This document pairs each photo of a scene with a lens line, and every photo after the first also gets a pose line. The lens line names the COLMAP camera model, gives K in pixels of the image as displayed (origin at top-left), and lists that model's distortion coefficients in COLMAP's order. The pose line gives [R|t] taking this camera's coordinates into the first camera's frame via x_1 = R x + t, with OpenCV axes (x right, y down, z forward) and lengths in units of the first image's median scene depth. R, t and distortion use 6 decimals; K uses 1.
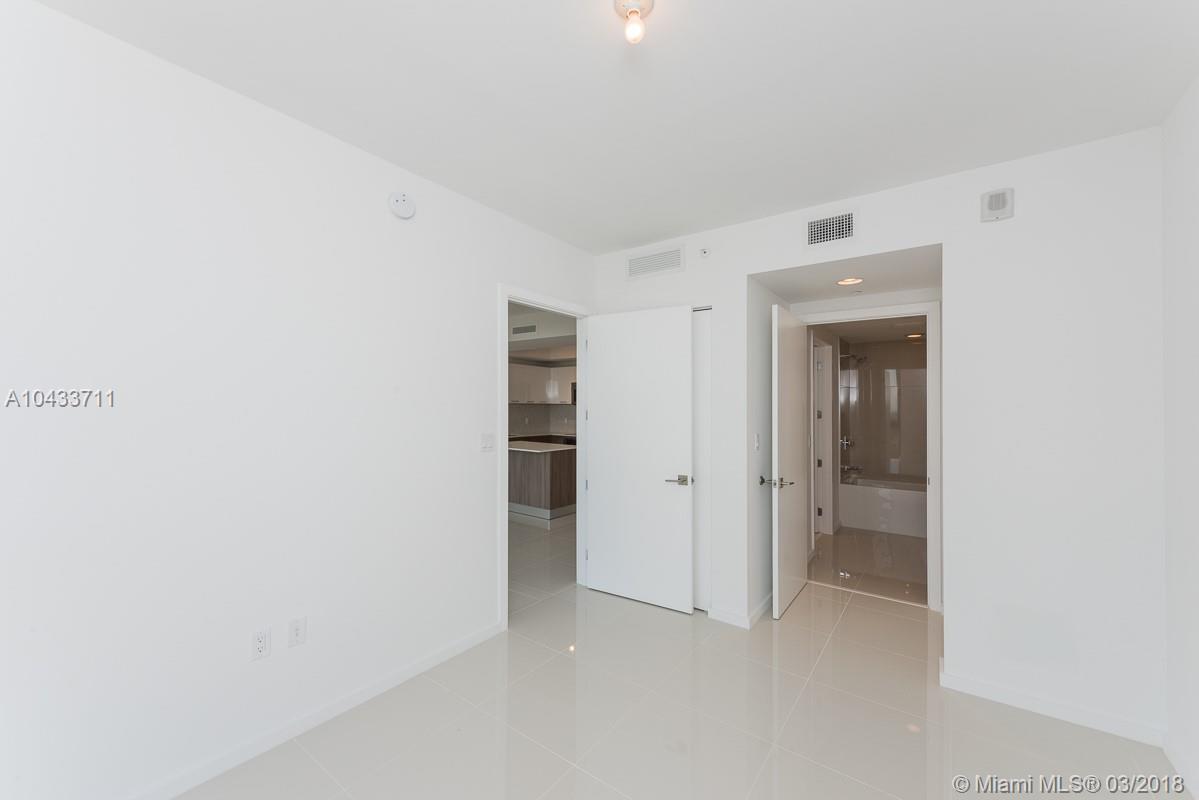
lens RADIAL K [[474.1, 0, 600.0], [0, 474.1, 409.0], [0, 0, 1]] dist [0.001687, 0.000066]
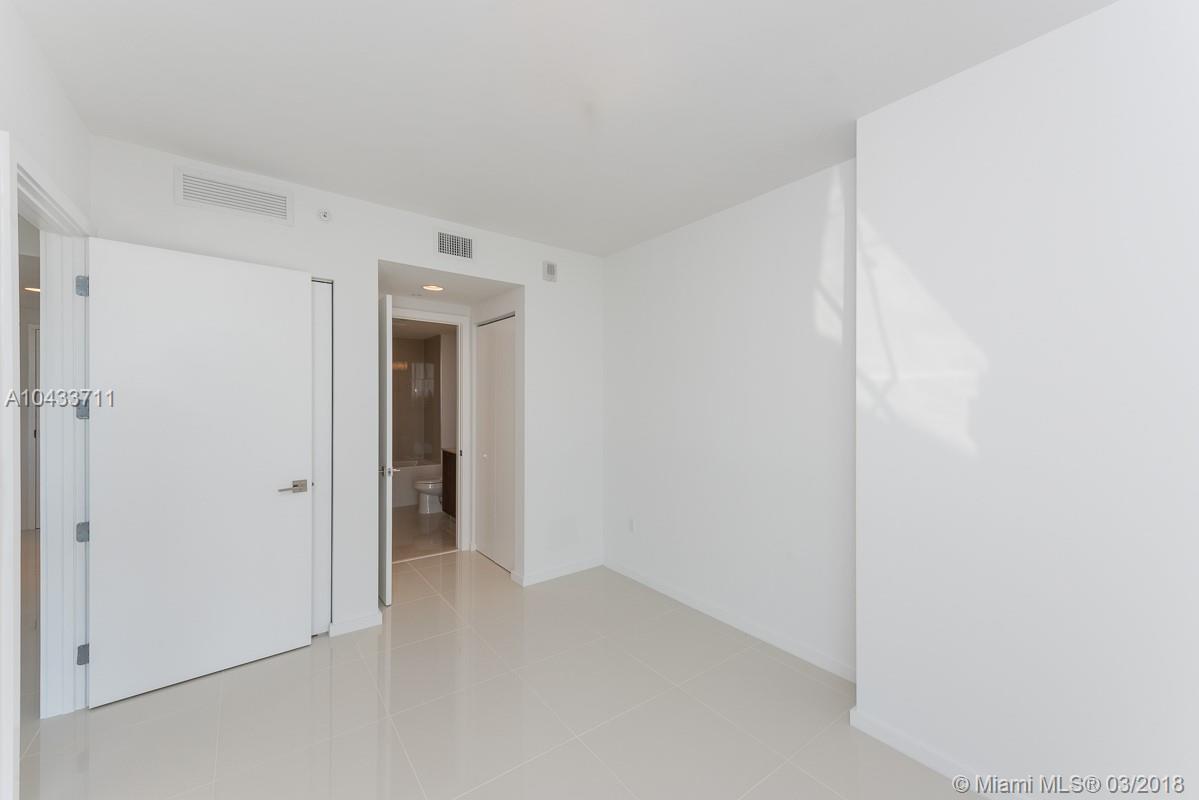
lens RADIAL K [[474.1, 0, 600.8], [0, 474.1, 397.3], [0, 0, 1]] dist [0.001687, 0.000066]
pose [[0.271180, -0.000822, 0.962528, -0.470189], [-0.009918, 0.999944, 0.003648, -0.010271], [-0.962478, -0.010536, 0.271156, 0.287086]]
